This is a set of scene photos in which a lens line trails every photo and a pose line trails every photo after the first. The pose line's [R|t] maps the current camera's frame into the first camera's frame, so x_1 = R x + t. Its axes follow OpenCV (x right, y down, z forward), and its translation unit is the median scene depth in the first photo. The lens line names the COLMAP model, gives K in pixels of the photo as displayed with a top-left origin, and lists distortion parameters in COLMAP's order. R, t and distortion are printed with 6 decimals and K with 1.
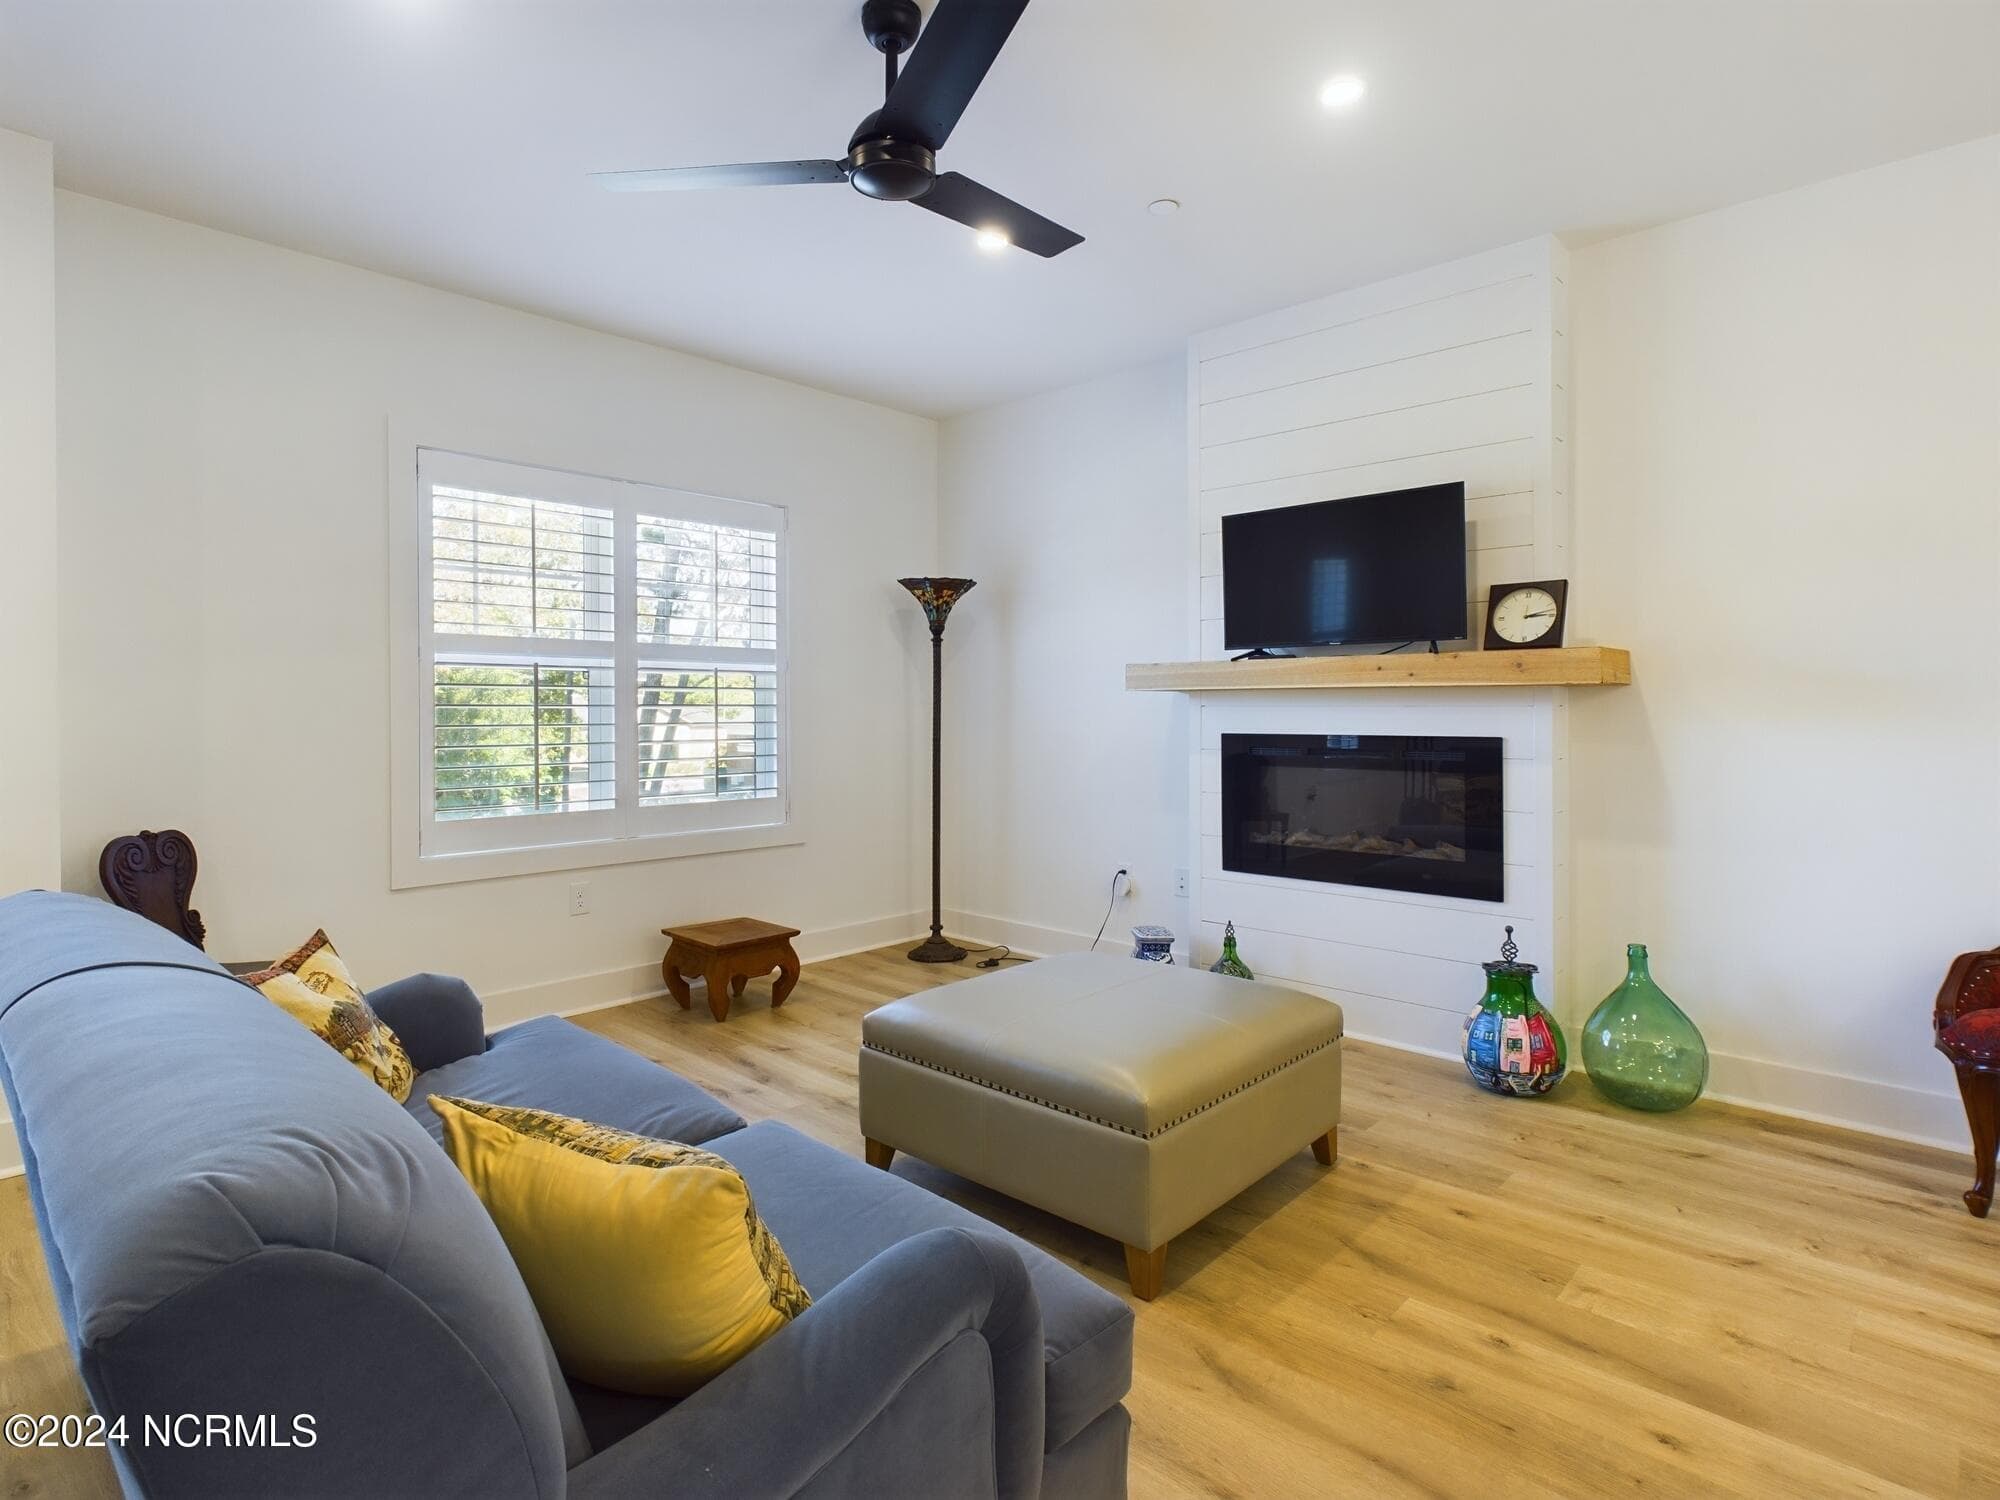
lens RADIAL K [[1051.8, 0, 1004.3], [0, 1051.8, 703.6], [0, 0, 1]] dist [0.001355, 0.000857]
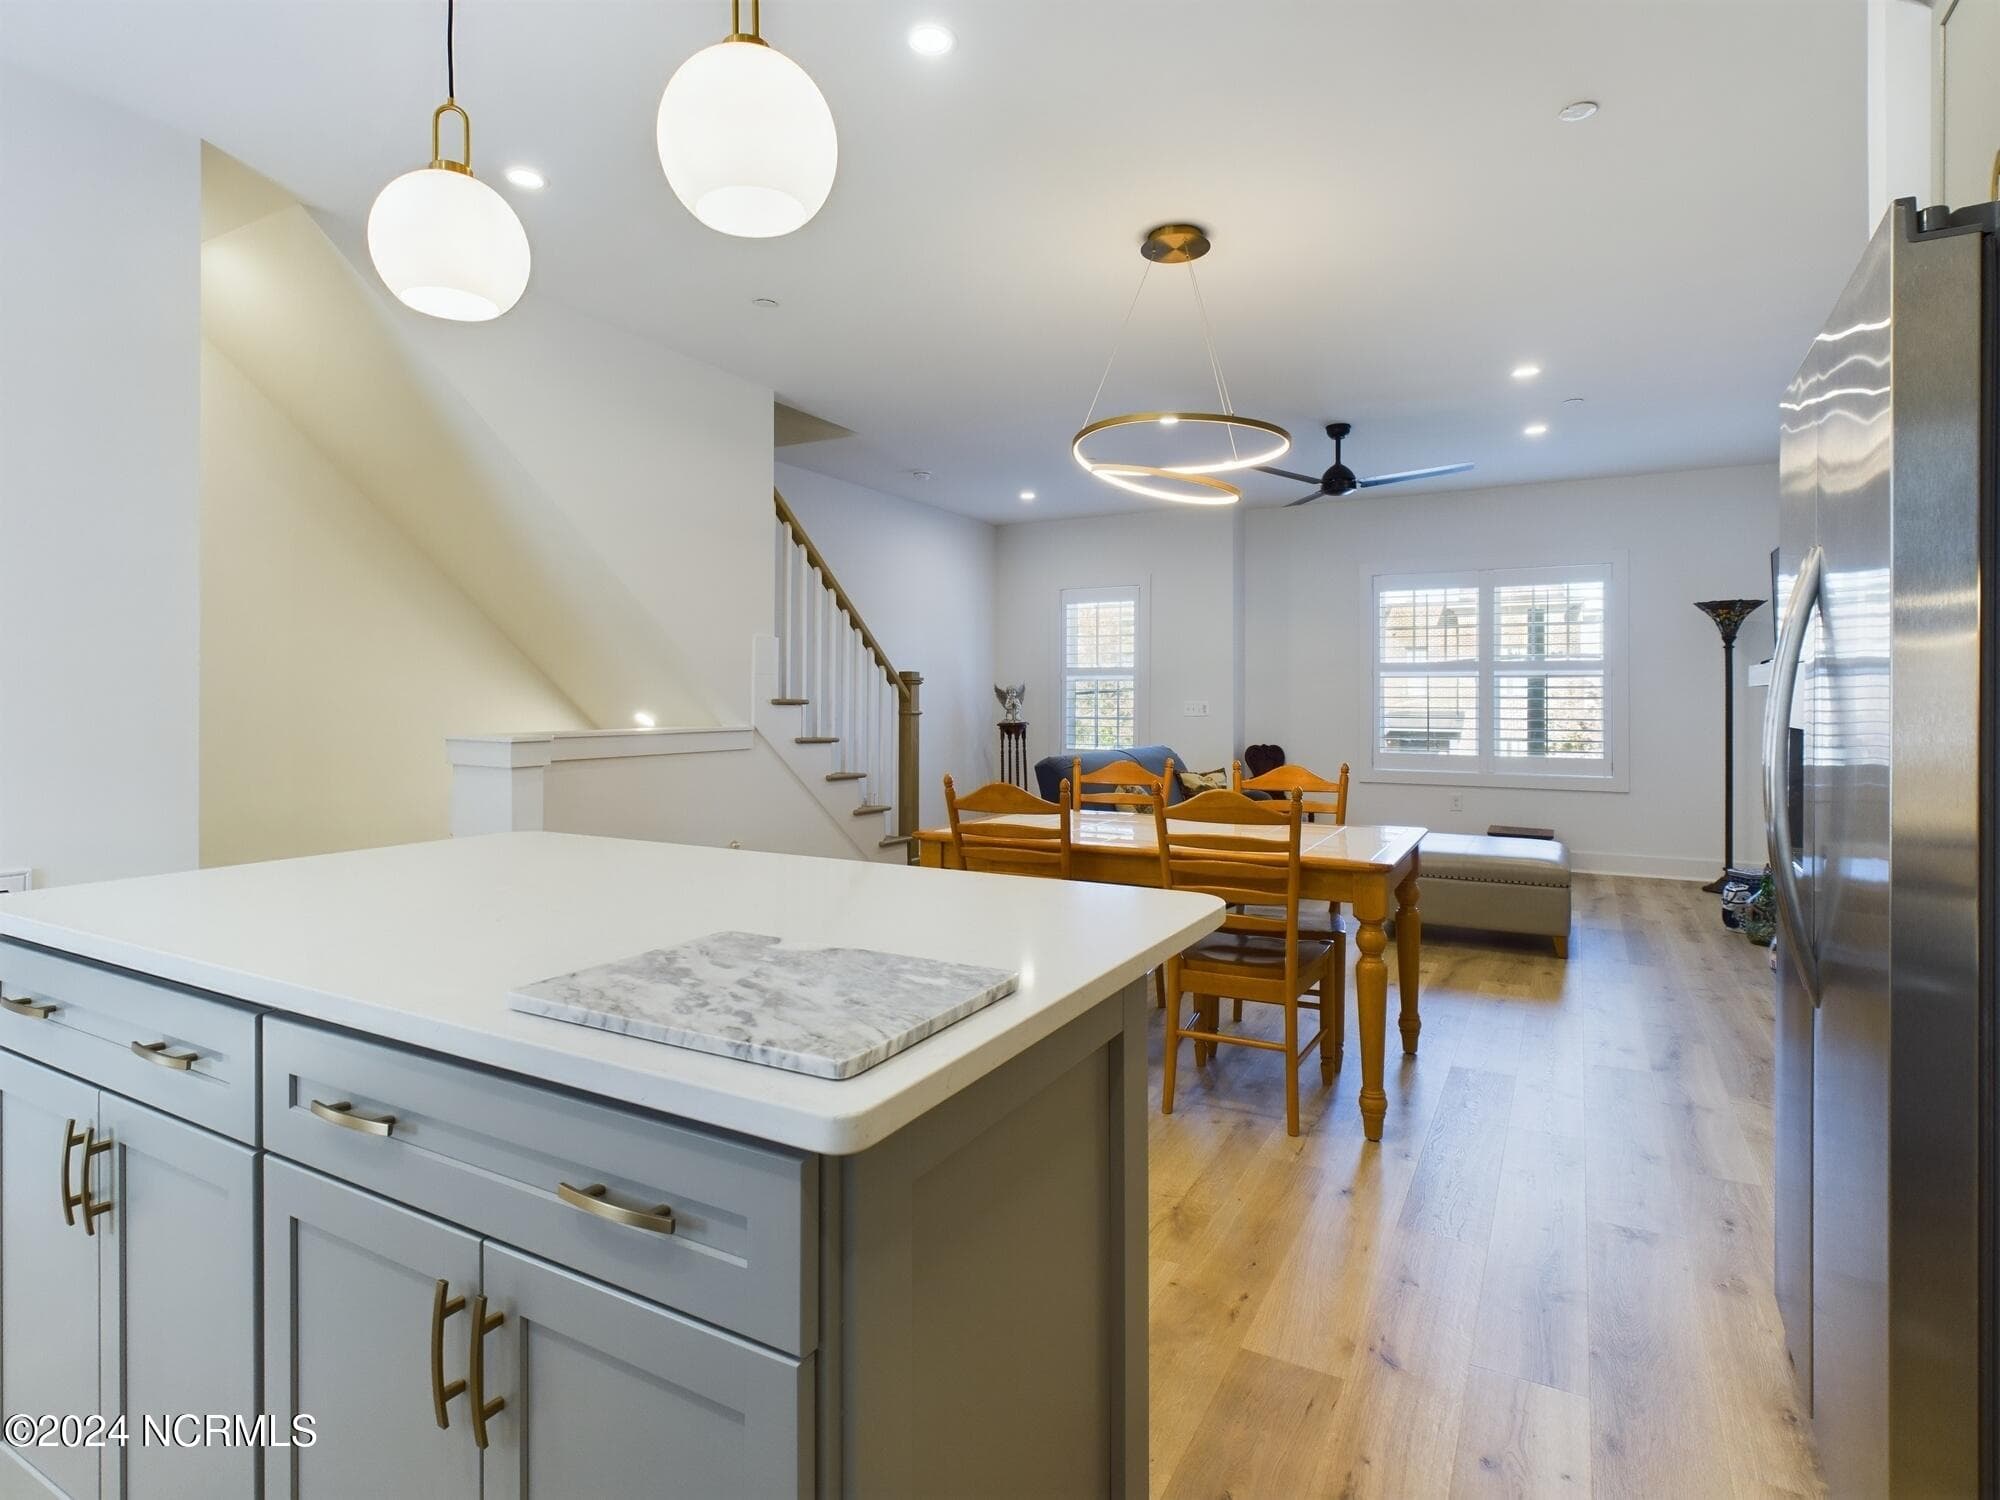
lens RADIAL K [[1051.8, 0, 1004.3], [0, 1051.8, 703.6], [0, 0, 1]] dist [0.001355, 0.000857]
pose [[0.230401, 0.007455, -0.973067, 1.005432], [0.007192, 0.999930, 0.009364, -0.009013], [0.973069, -0.009155, 0.230331, -0.177348]]
